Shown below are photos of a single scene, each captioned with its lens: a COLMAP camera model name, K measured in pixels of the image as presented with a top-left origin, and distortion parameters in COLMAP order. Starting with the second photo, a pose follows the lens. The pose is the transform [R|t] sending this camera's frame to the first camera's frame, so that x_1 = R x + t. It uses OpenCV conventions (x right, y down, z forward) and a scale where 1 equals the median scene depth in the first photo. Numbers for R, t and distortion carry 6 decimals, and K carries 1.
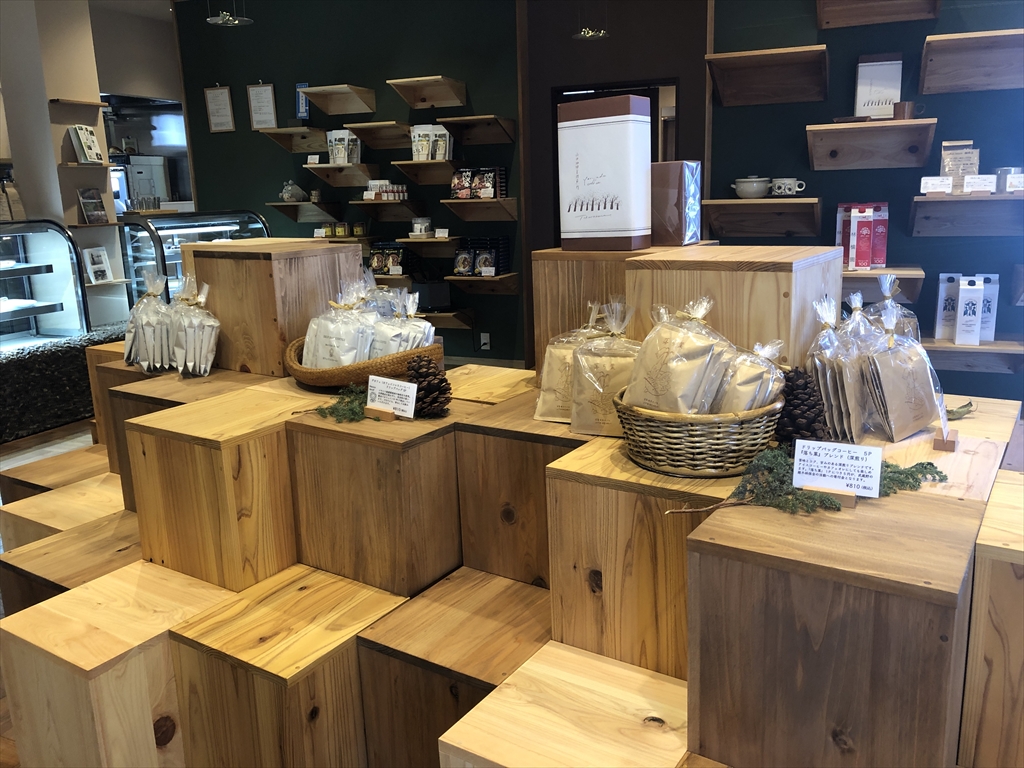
lens RADIAL K [[840.6, 0, 512.0], [0, 840.6, 384.0], [0, 0, 1]] dist [0.010071, 0.011278]
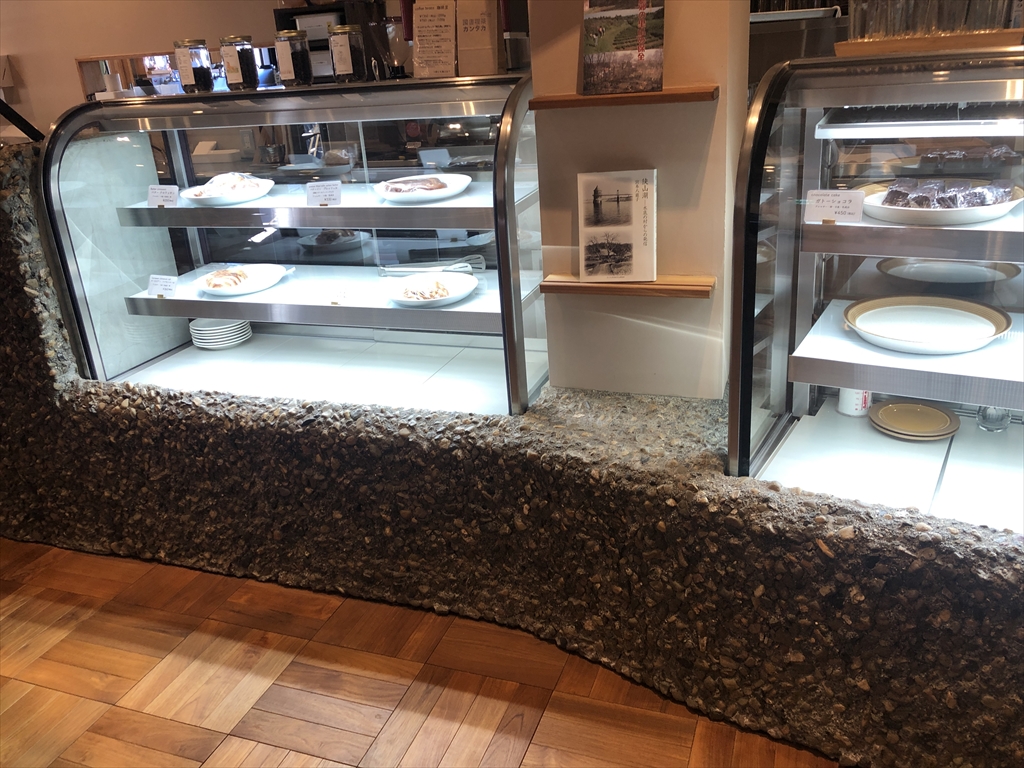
lens RADIAL K [[840.6, 0, 512.0], [0, 840.6, 384.0], [0, 0, 1]] dist [0.010071, 0.011278]
pose [[0.049144, 0.385815, -0.921266, -0.161521], [-0.159336, 0.913597, 0.374103, -0.186216], [0.986000, 0.128406, 0.106372, 0.871447]]
